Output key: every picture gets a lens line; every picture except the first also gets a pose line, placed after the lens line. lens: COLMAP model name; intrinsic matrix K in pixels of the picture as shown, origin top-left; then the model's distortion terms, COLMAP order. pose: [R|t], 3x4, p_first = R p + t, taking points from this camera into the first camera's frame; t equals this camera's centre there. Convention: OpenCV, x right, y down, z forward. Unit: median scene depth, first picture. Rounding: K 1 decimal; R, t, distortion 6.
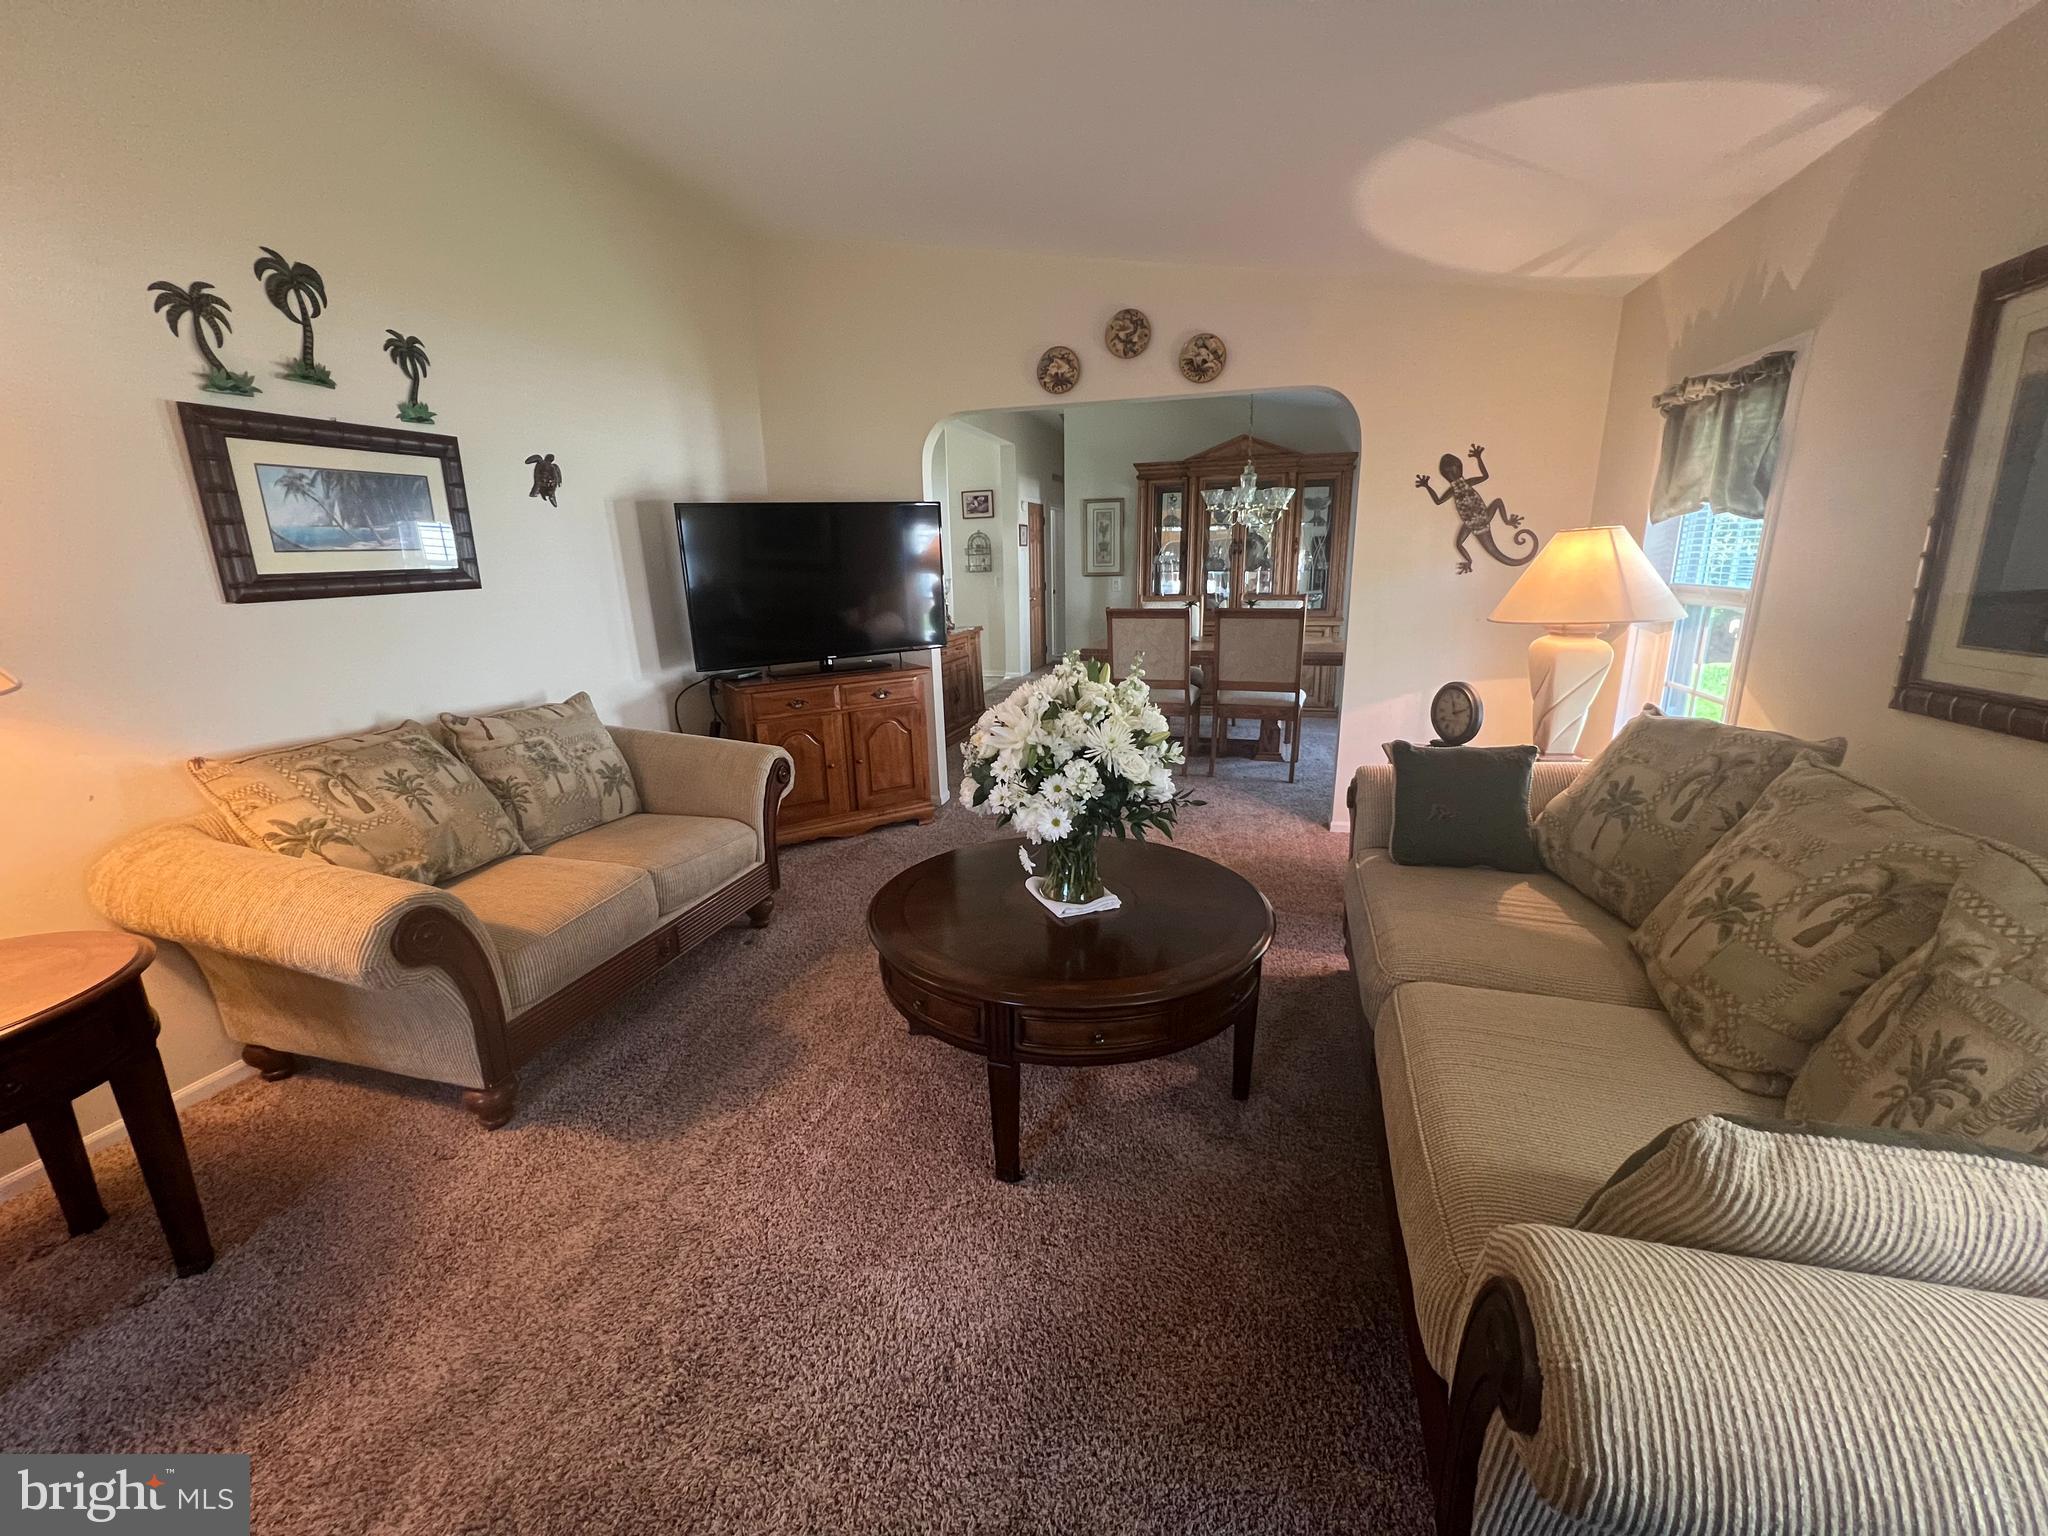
lens RADIAL K [[819.3, 0, 1024.0], [0, 819.3, 768.0], [0, 0, 1]] dist [-0.000052, -0.000001]
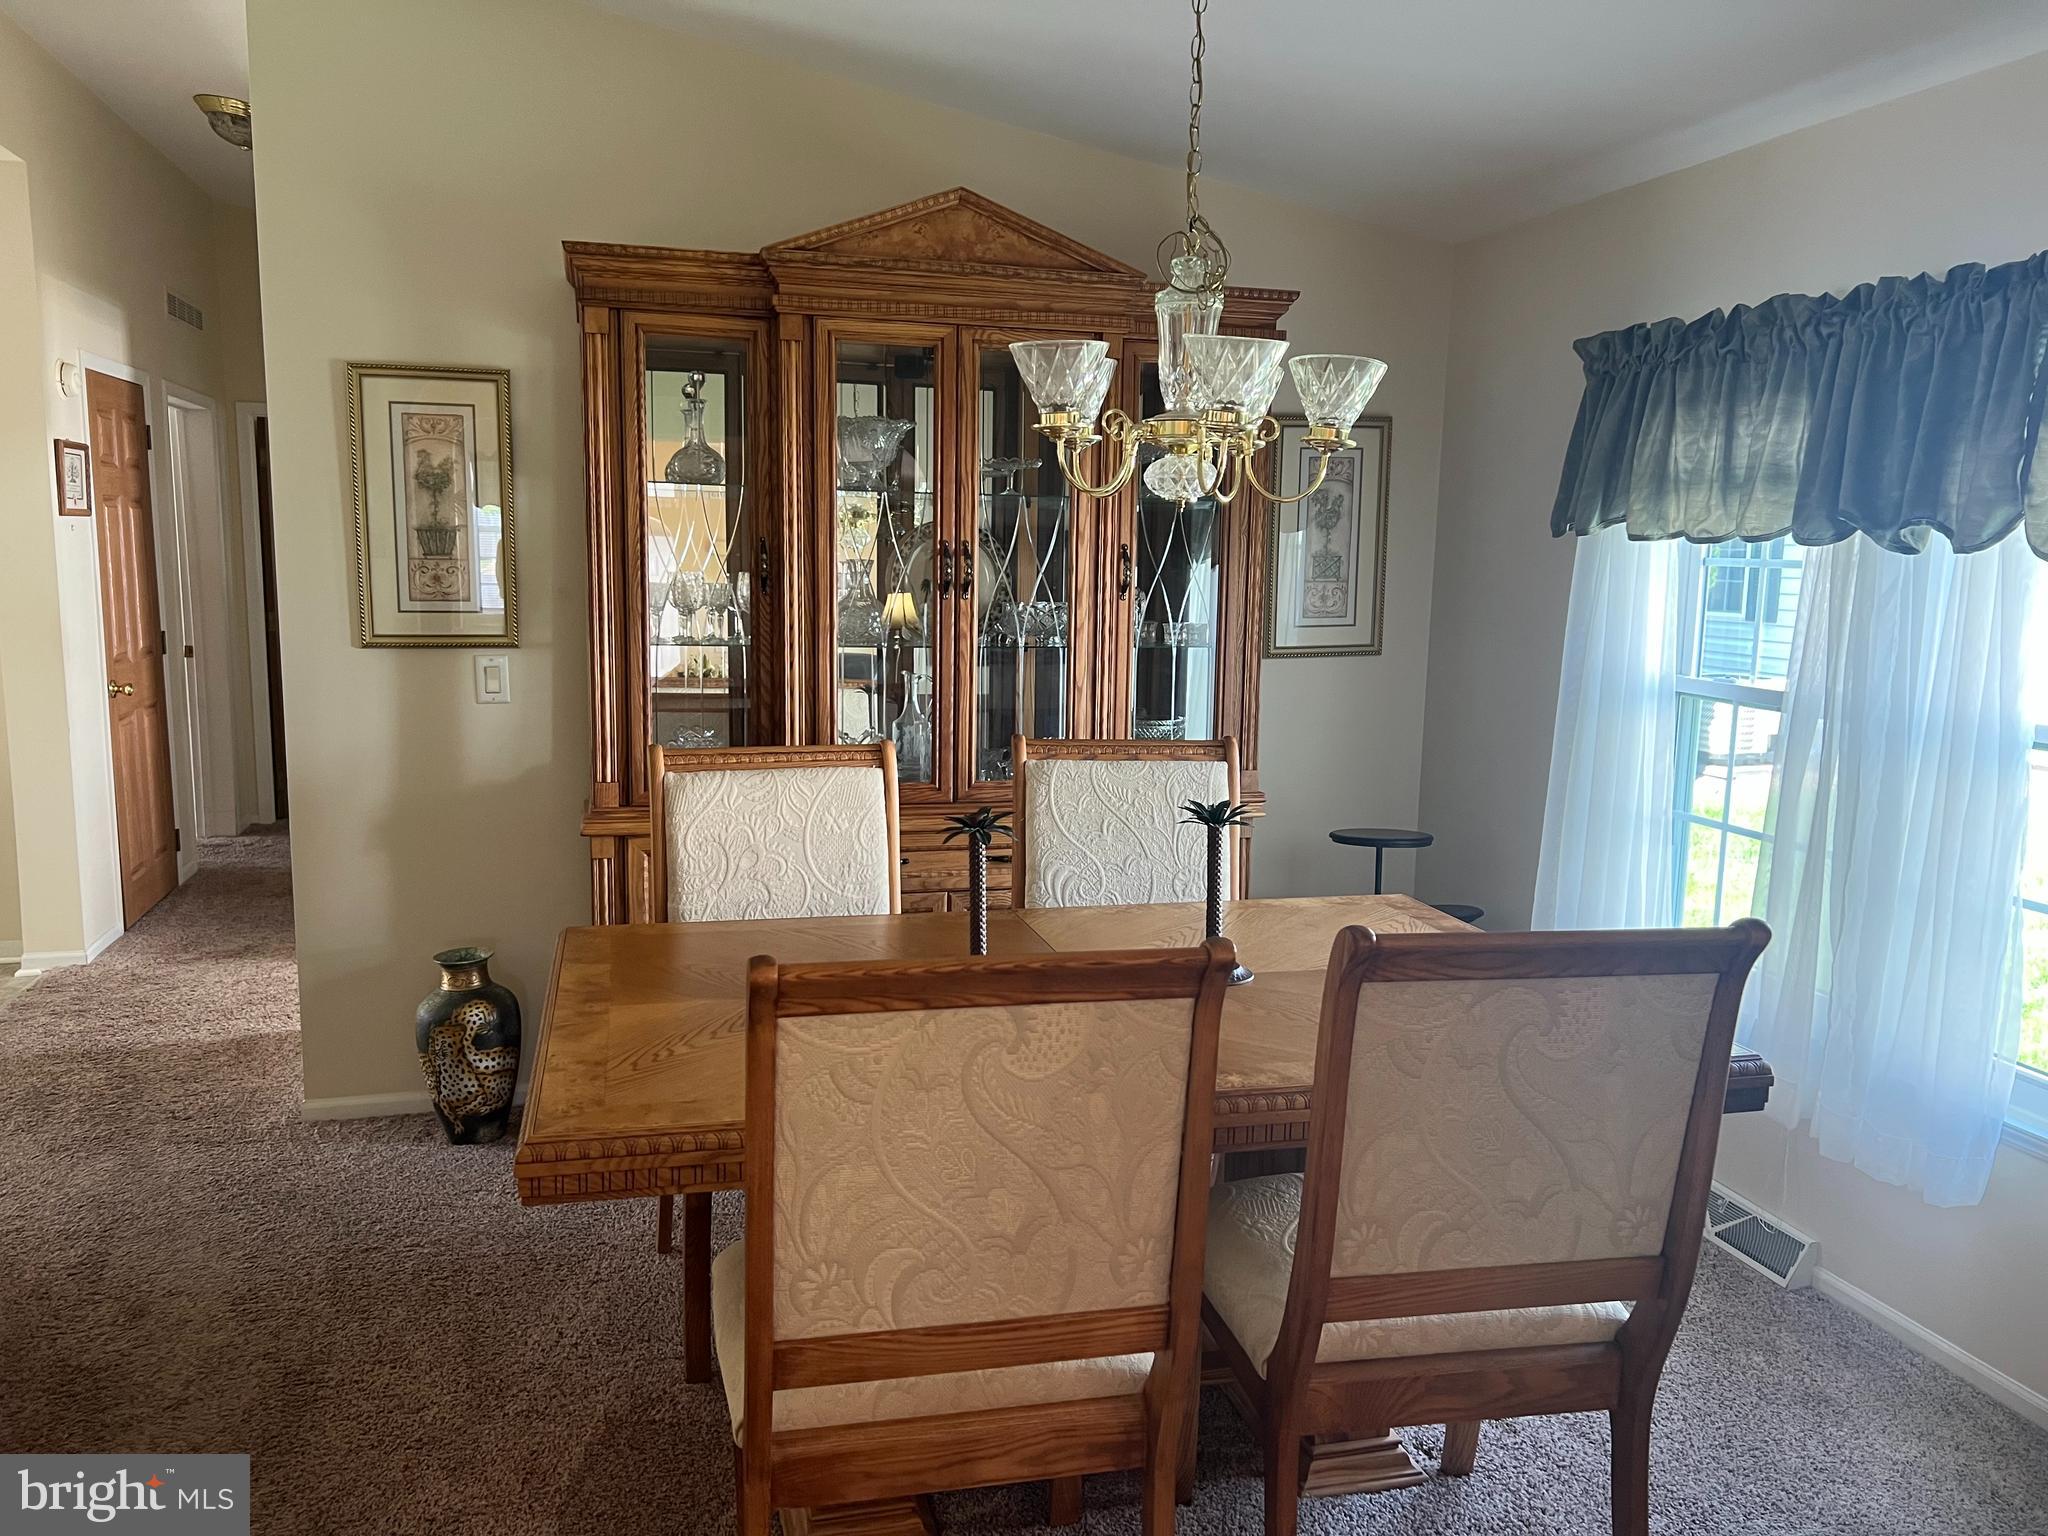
lens RADIAL K [[1550.2, 0, 1024.0], [0, 1550.2, 768.0], [0, 0, 1]] dist [0.022700, -0.006524]
pose [[0.852996, -0.037297, 0.520584, -0.007165], [0.092890, 0.992368, -0.081105, -0.137619], [-0.513585, 0.117539, 0.849950, 0.478570]]
